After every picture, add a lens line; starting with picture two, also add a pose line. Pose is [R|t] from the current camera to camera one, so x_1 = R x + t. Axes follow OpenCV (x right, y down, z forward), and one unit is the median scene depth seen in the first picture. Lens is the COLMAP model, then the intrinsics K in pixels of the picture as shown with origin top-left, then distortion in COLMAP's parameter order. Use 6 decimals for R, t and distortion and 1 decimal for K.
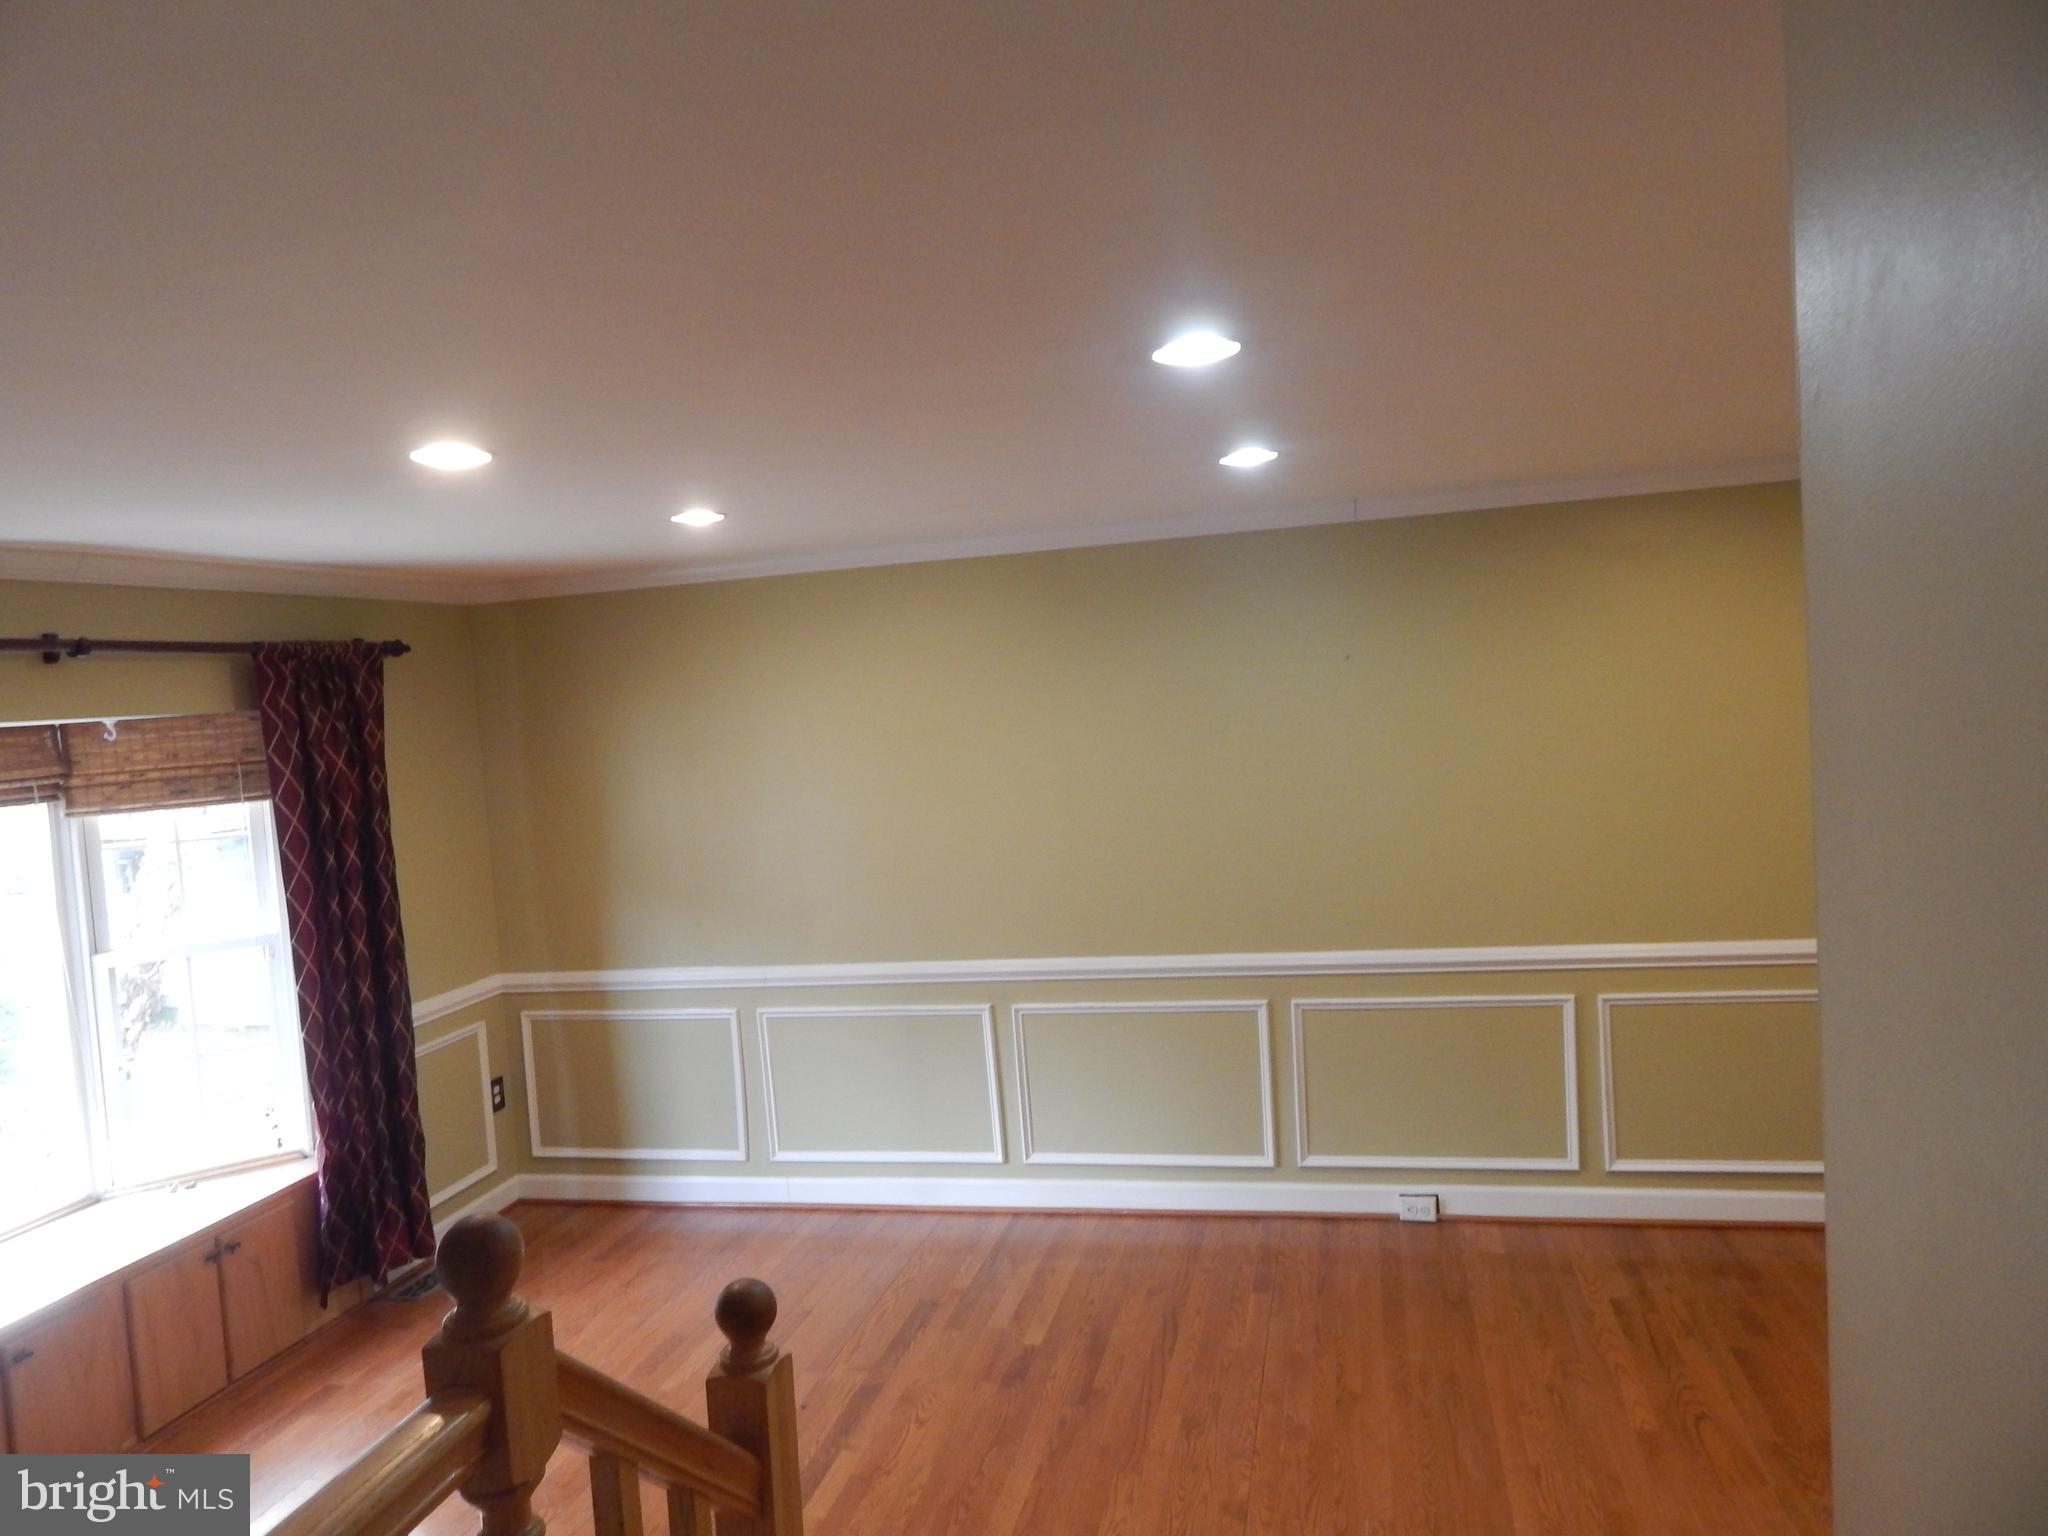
lens RADIAL K [[1340.4, 0, 1032.4], [0, 1340.4, 763.6], [0, 0, 1]] dist [-0.000571, -0.002252]
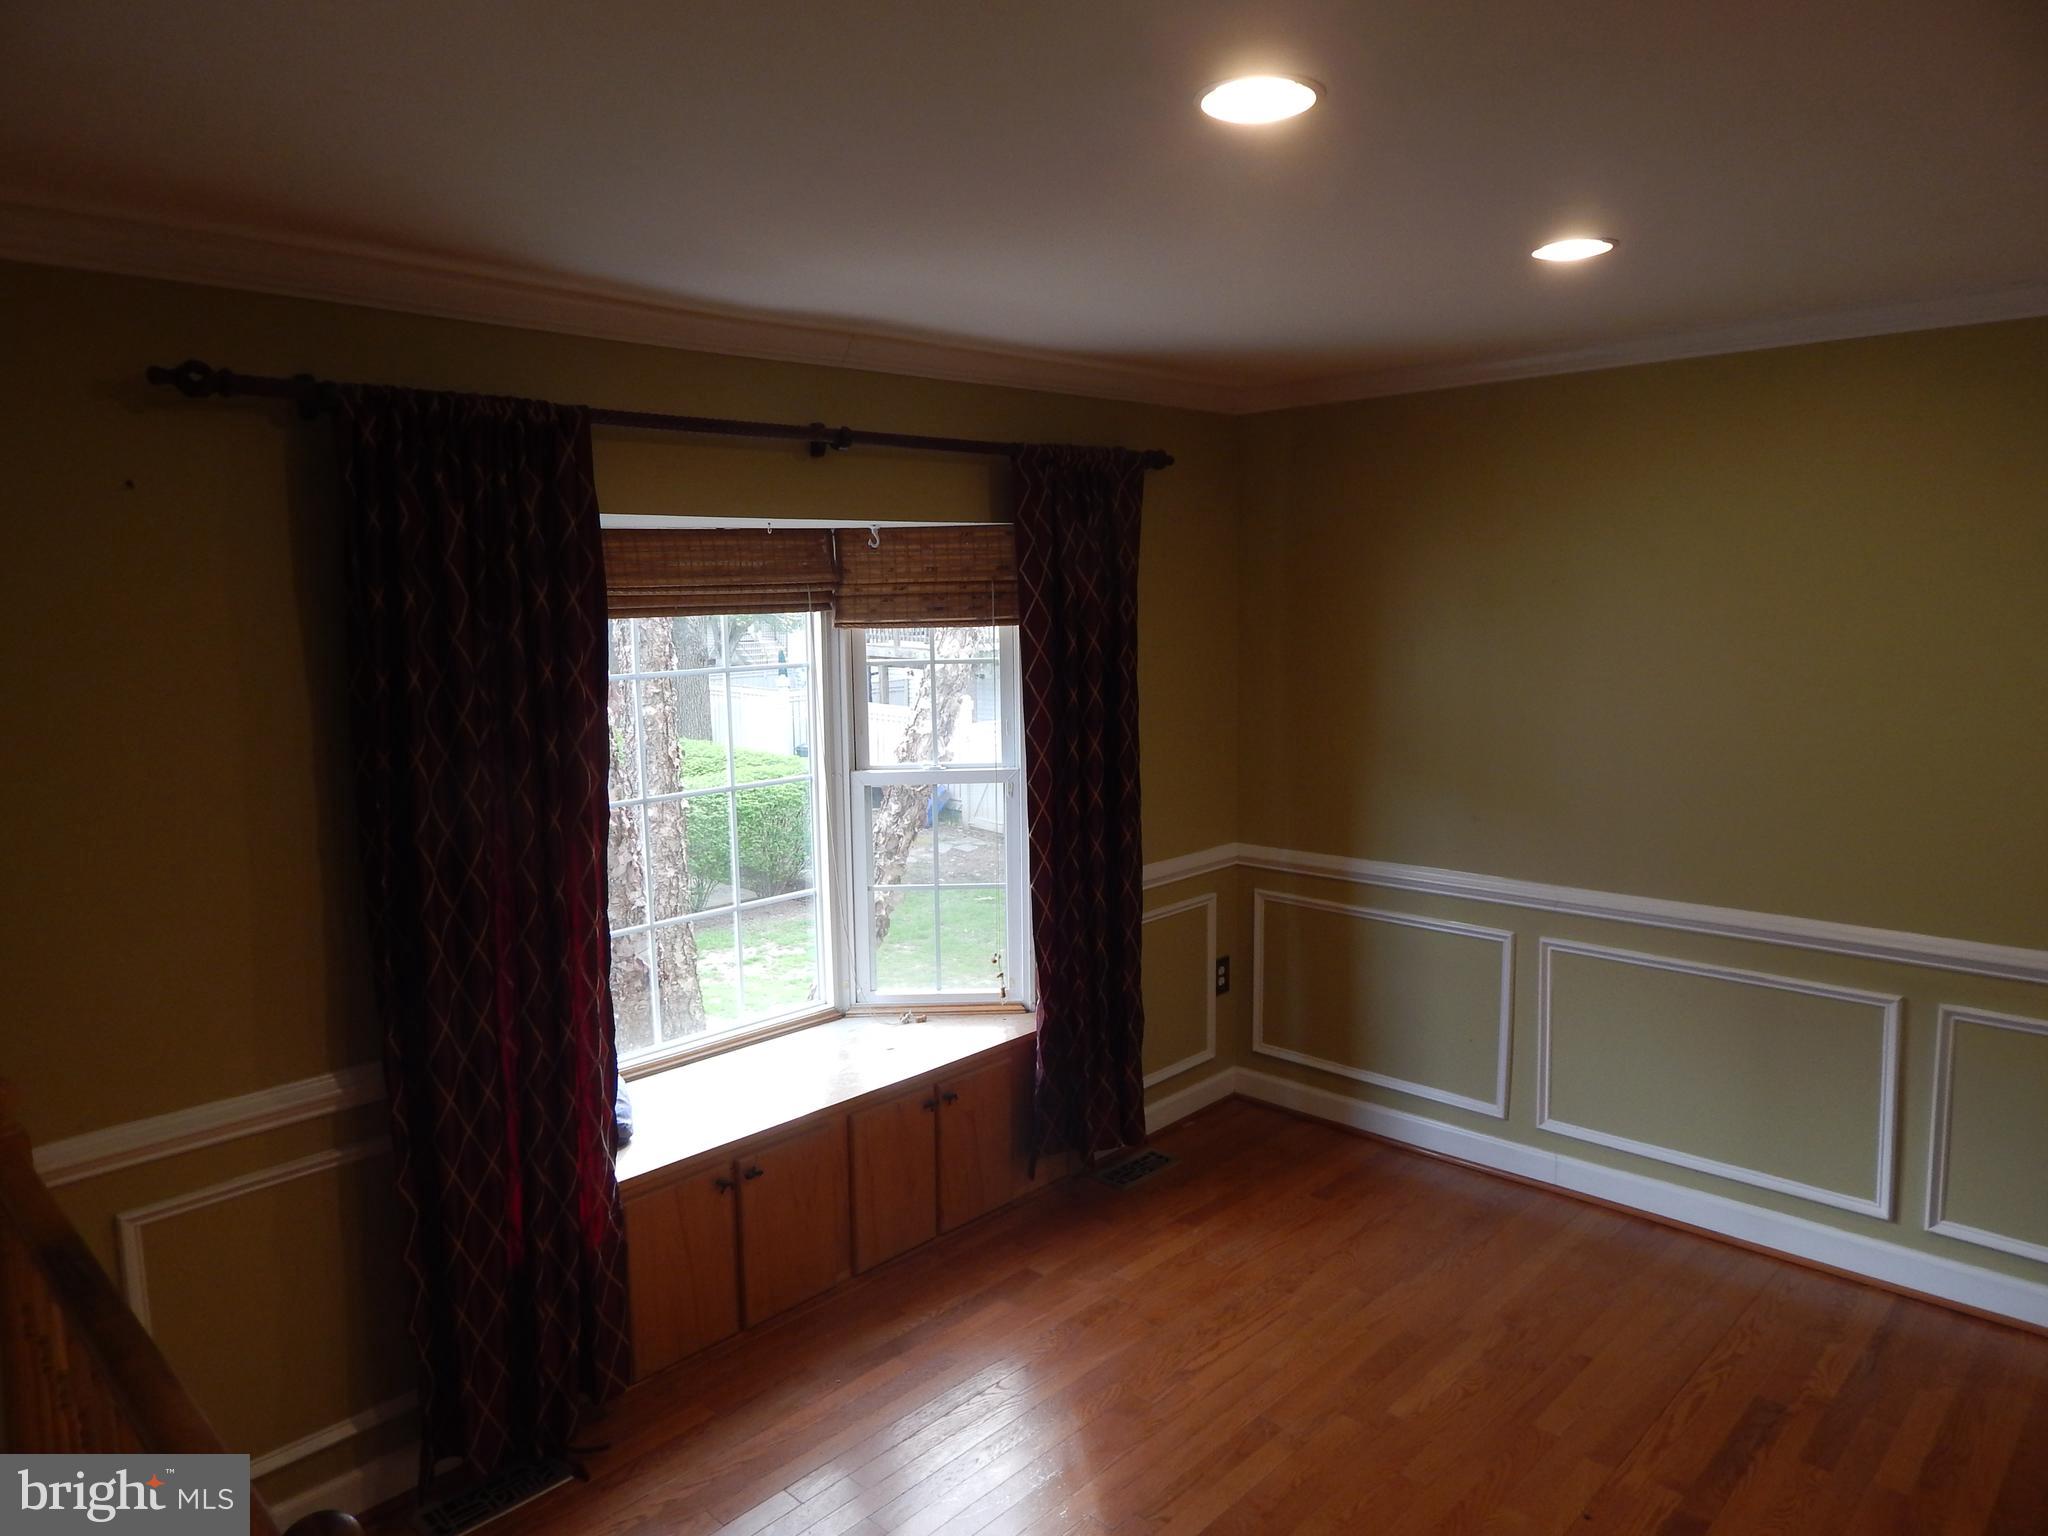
lens RADIAL K [[1340.4, 0, 1032.4], [0, 1340.4, 763.6], [0, 0, 1]] dist [-0.000571, -0.002252]
pose [[0.860186, 0.119422, -0.495800, -0.097262], [-0.069113, 0.990525, 0.118679, 0.011611], [0.505275, -0.067820, 0.860289, 0.210807]]
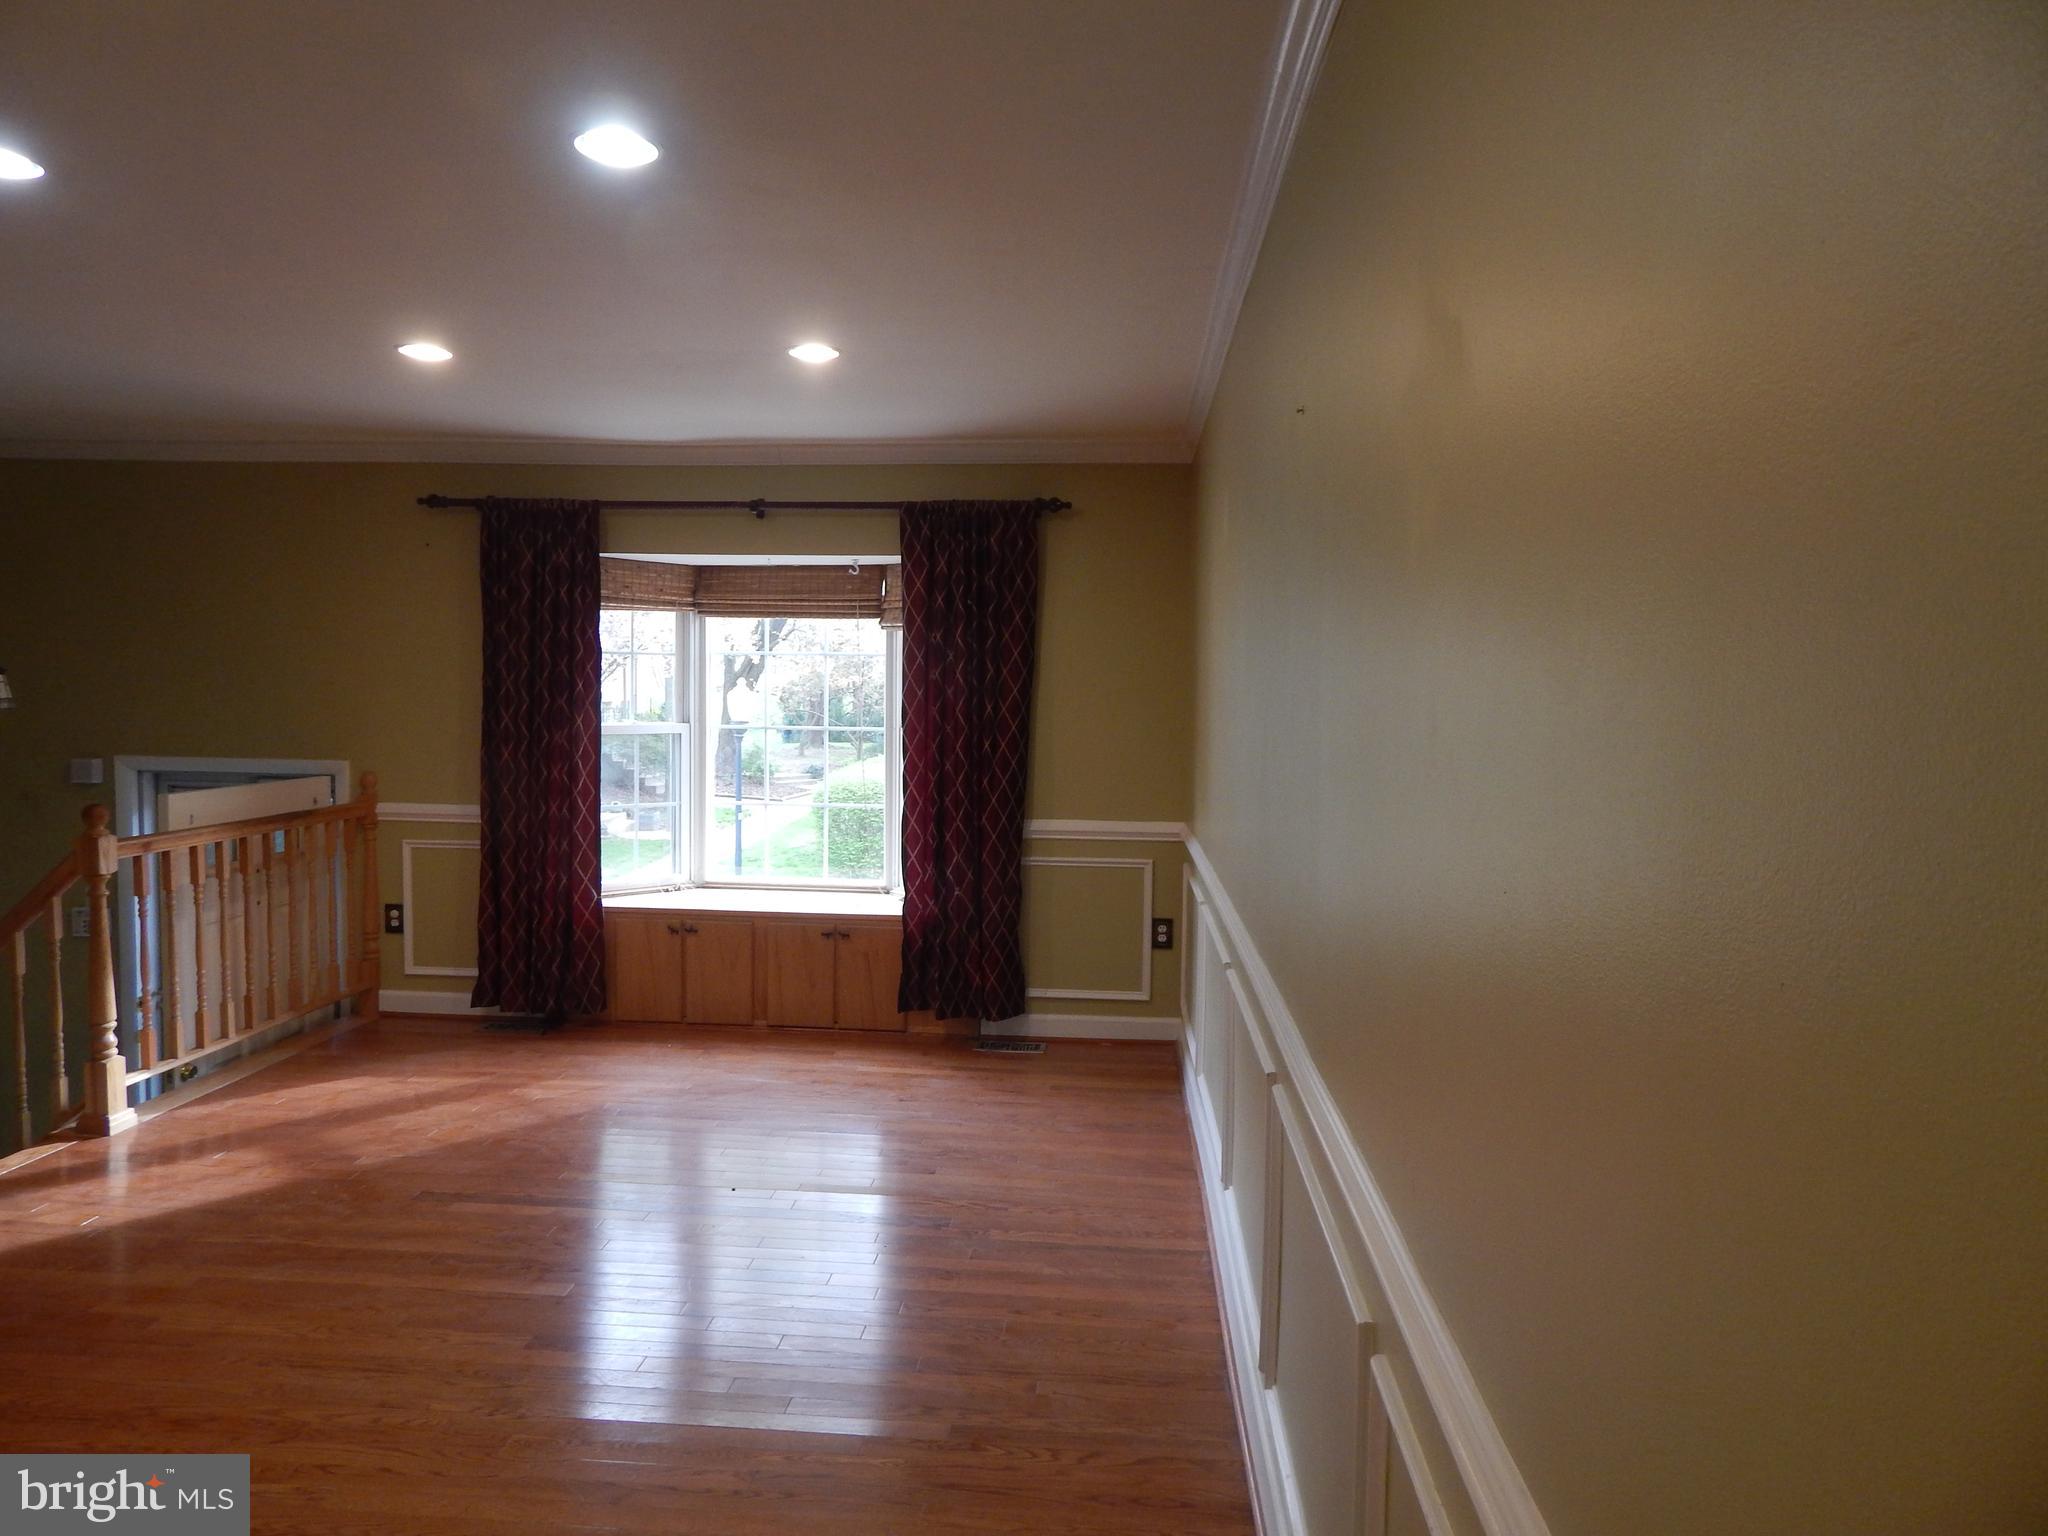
lens RADIAL K [[1340.4, 0, 1032.4], [0, 1340.4, 763.6], [0, 0, 1]] dist [-0.000571, -0.002252]
pose [[0.160695, 0.134255, -0.977831, 0.706078], [-0.083501, 0.989003, 0.122067, -0.006965], [0.983466, 0.062034, 0.170139, 0.839017]]
